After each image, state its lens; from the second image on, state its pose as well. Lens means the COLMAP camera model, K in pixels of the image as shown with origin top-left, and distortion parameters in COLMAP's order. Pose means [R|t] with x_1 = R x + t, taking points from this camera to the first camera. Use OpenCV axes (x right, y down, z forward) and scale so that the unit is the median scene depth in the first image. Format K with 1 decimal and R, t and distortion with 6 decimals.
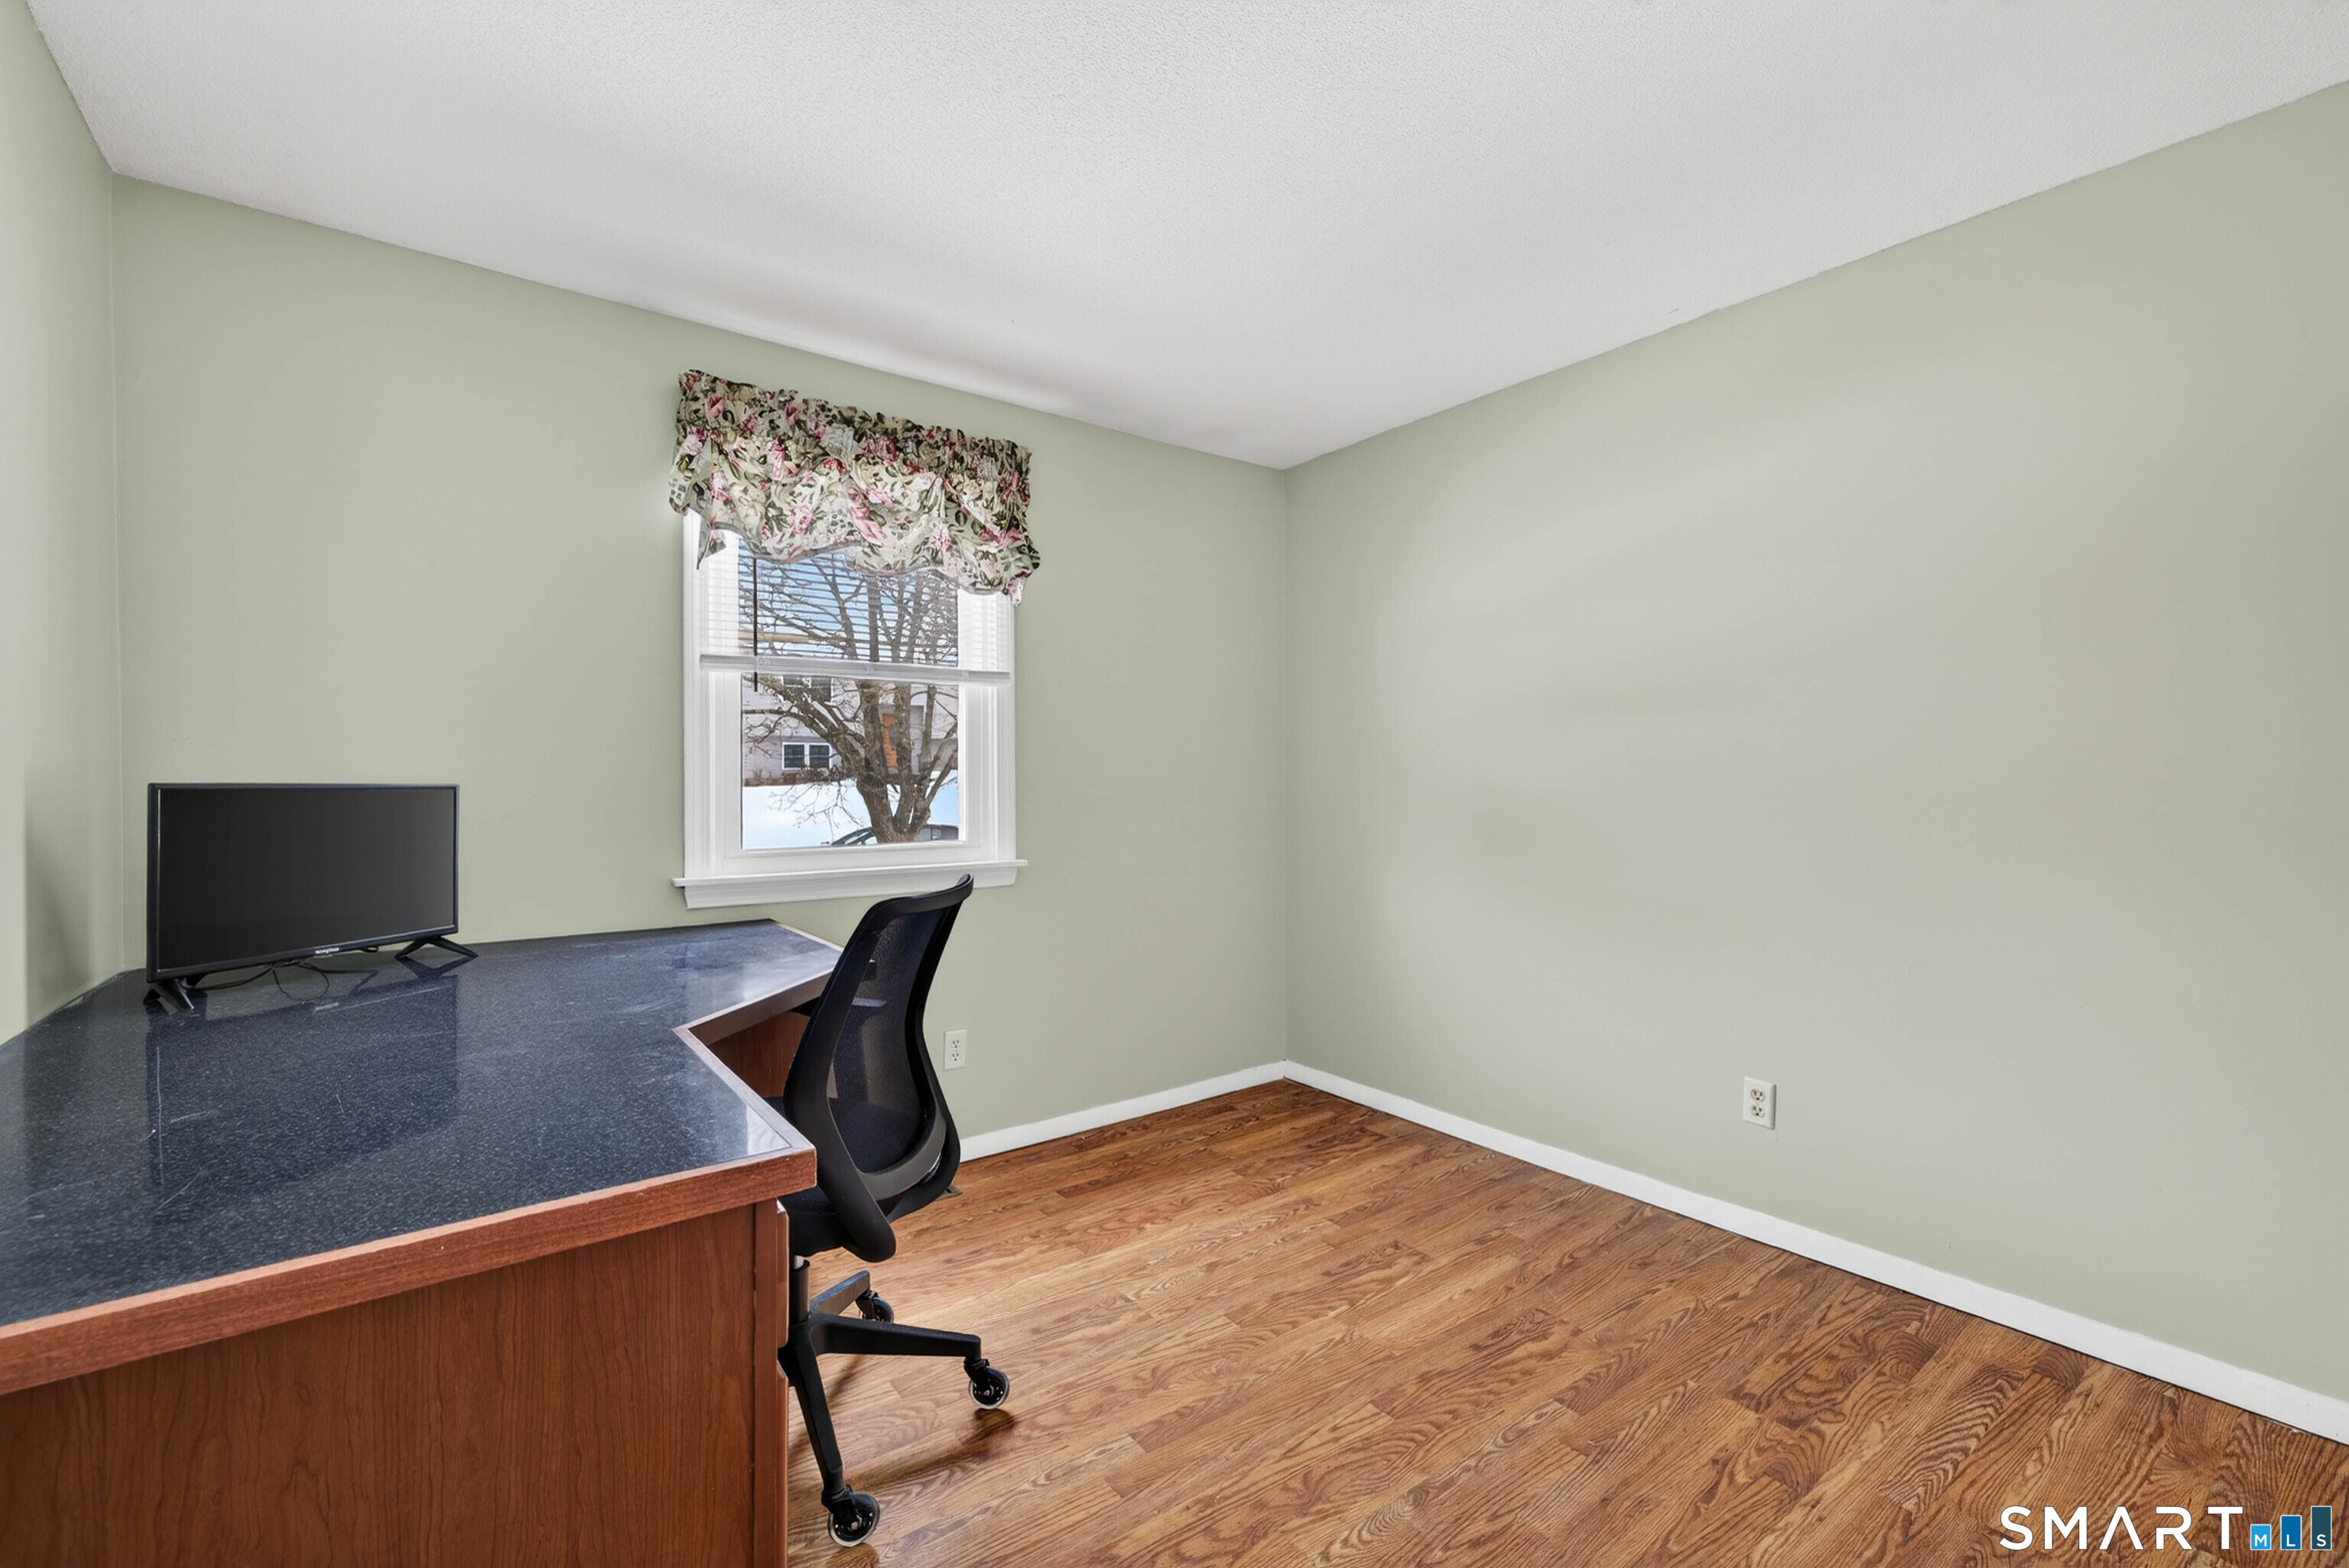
lens RADIAL K [[978.2, 0, 1173.6], [0, 978.2, 776.9], [0, 0, 1]] dist [0.000522, 0.000174]
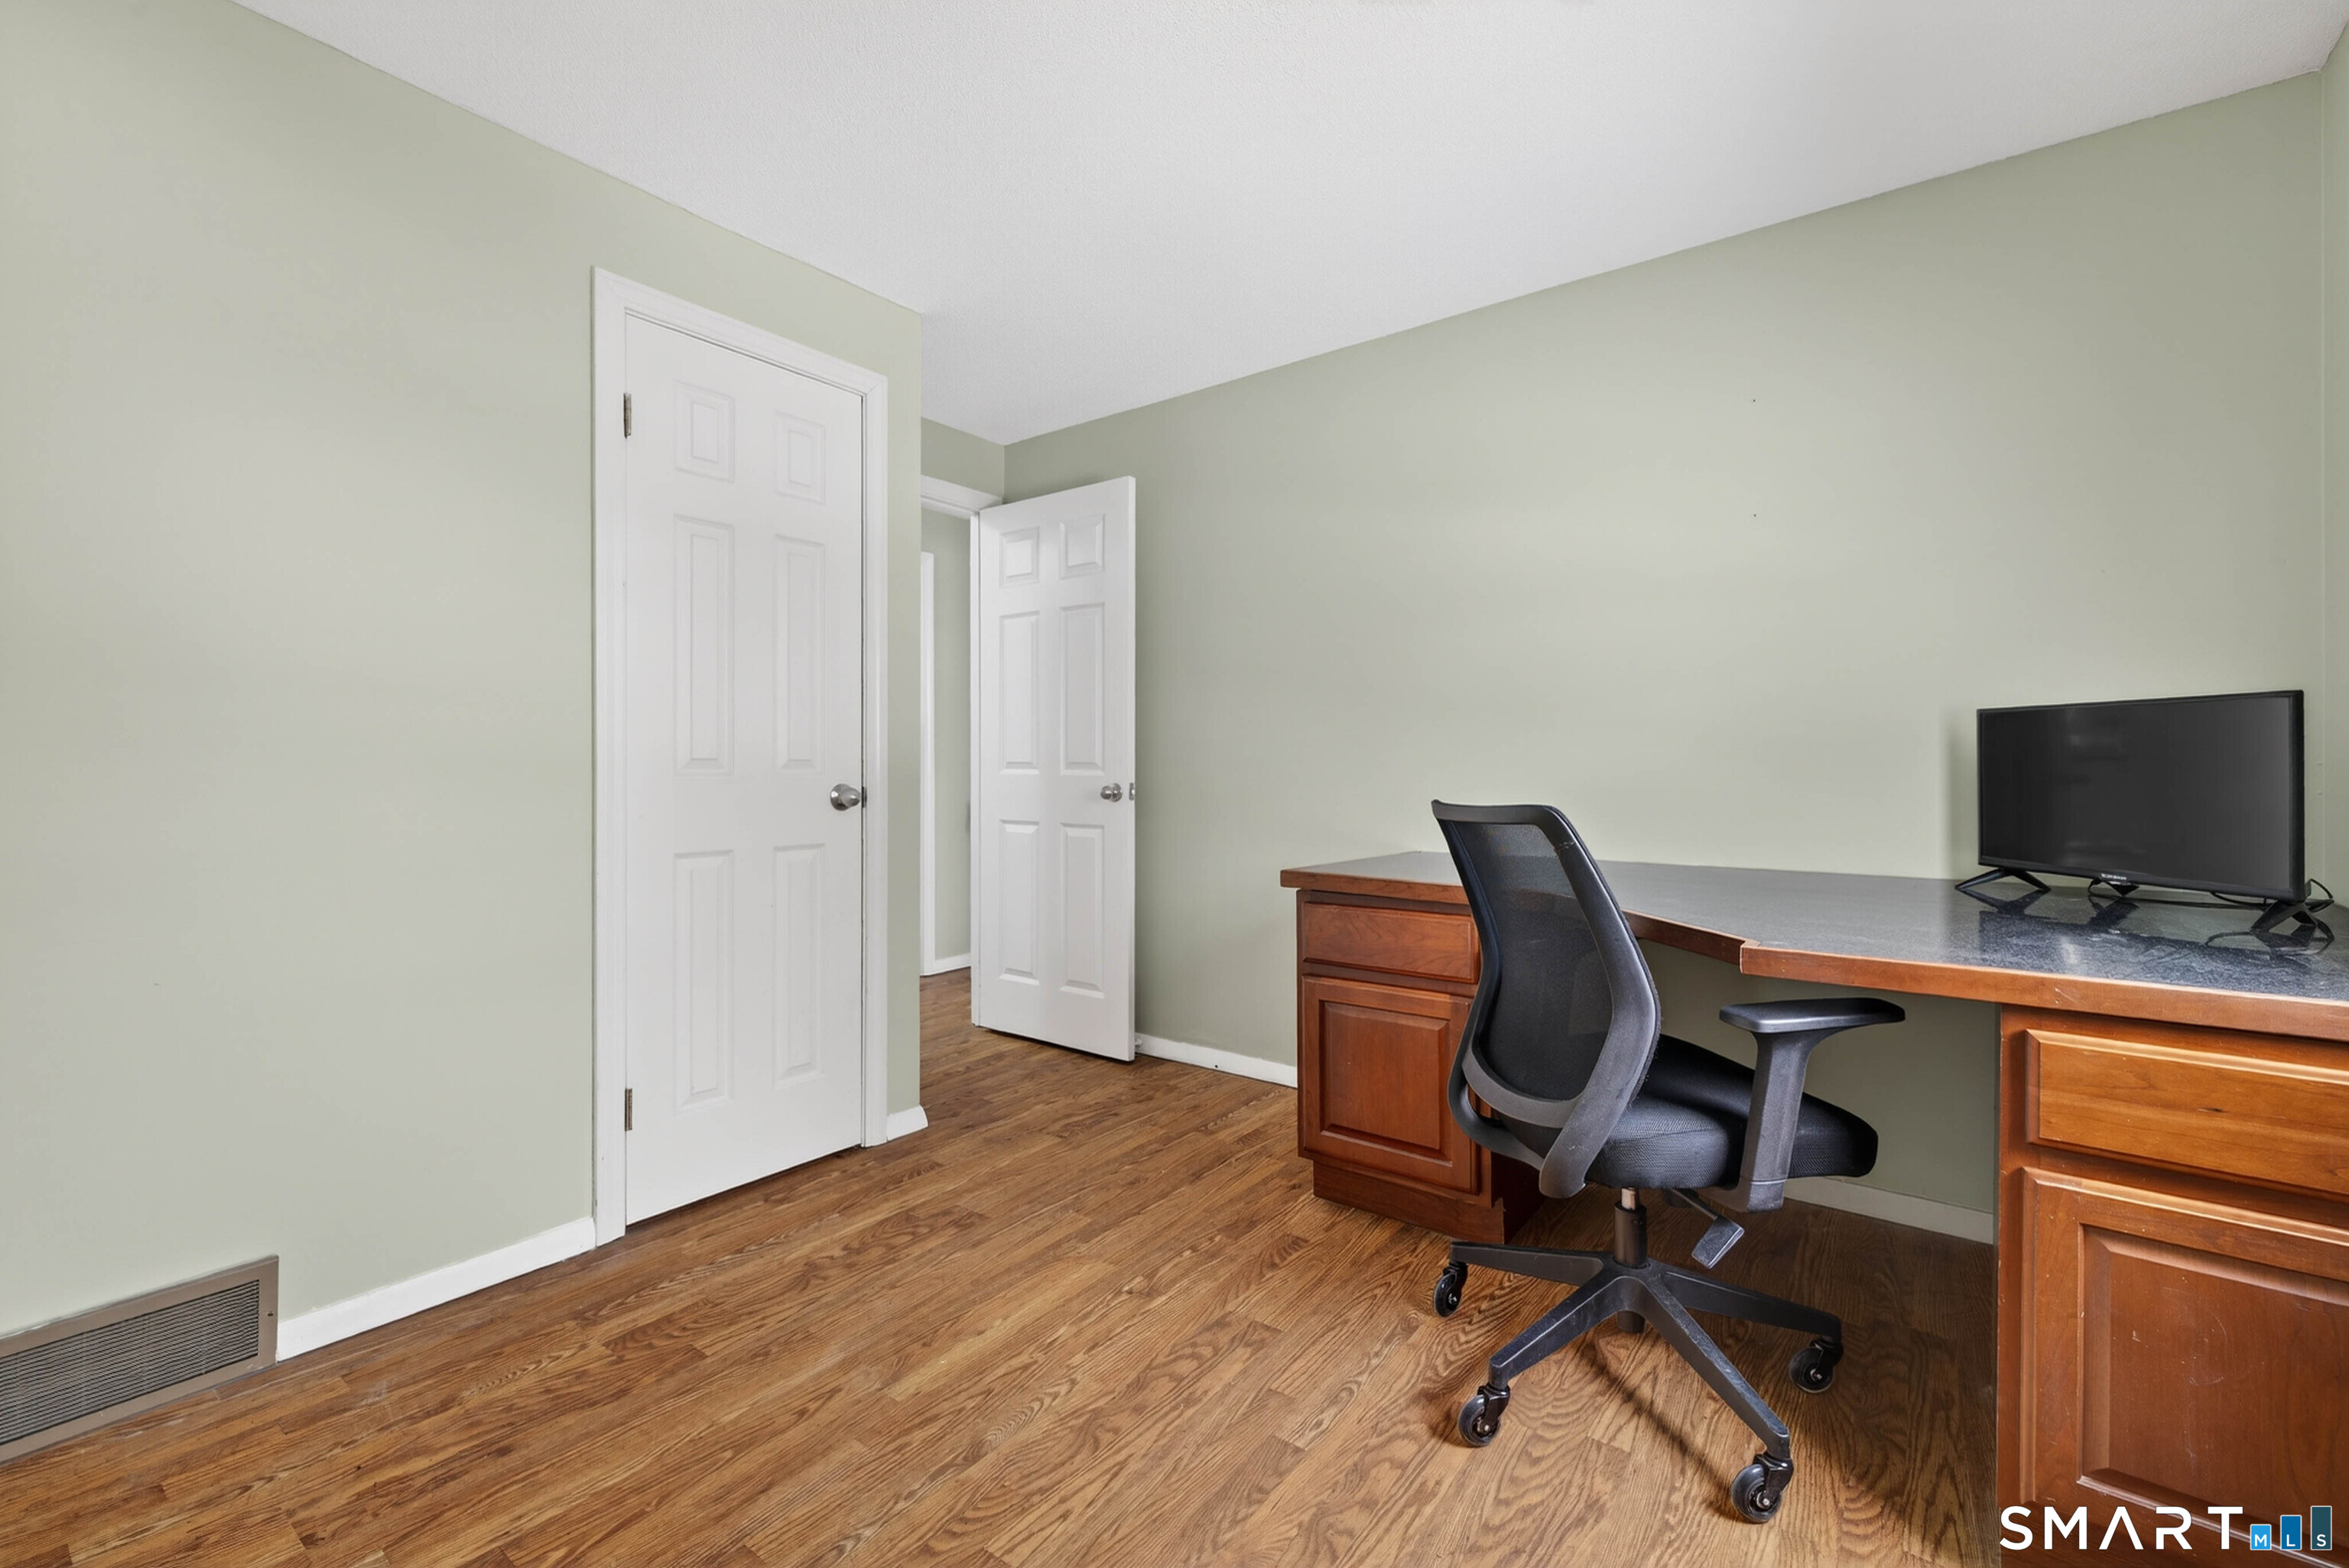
lens RADIAL K [[978.2, 0, 1173.6], [0, 978.2, 776.9], [0, 0, 1]] dist [0.000522, 0.000174]
pose [[-0.962478, 0.006213, -0.271289, 0.312090], [0.004536, 0.999967, 0.006809, 0.082742], [0.271323, 0.005323, -0.962474, 1.909459]]
